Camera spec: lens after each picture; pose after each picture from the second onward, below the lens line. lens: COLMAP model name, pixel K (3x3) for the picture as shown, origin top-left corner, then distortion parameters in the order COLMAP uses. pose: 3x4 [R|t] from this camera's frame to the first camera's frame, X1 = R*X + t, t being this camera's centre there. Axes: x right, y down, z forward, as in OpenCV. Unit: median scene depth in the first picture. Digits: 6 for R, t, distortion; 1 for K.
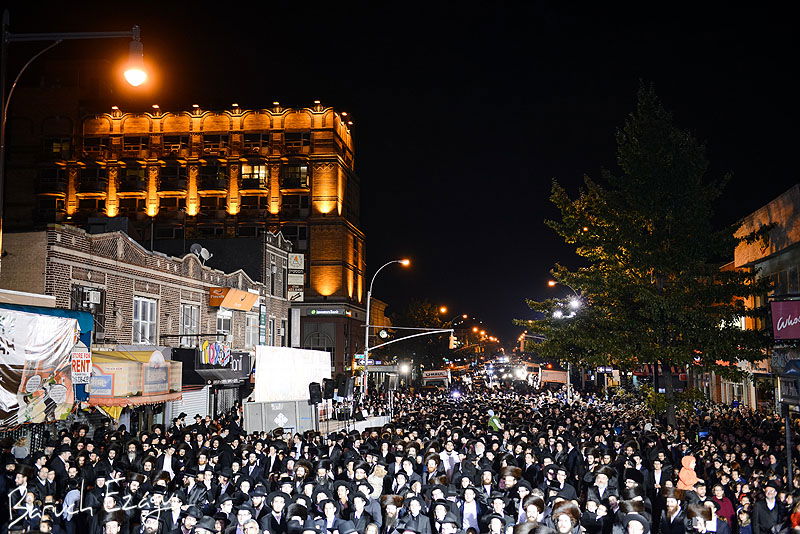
lens RADIAL K [[972.7, 0, 400.0], [0, 972.7, 266.8], [0, 0, 1]] dist [0.154567, 0.000000]
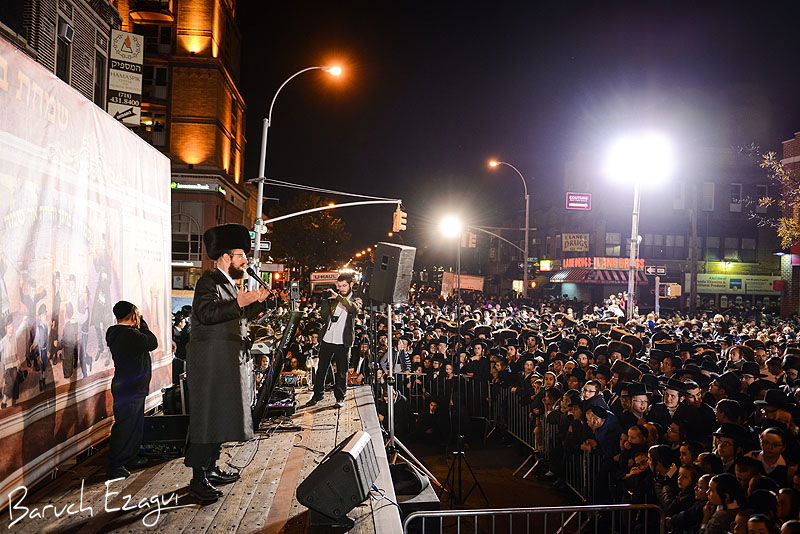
lens RADIAL K [[695.4, 0, 401.5], [0, 695.4, 265.6], [0, 0, 1]] dist [-0.012795, -0.006077]
pose [[0.978014, 0.033639, 0.205810, -0.026379], [-0.050904, 0.995560, 0.079176, 0.055202], [-0.202233, -0.087911, 0.975384, 0.445280]]
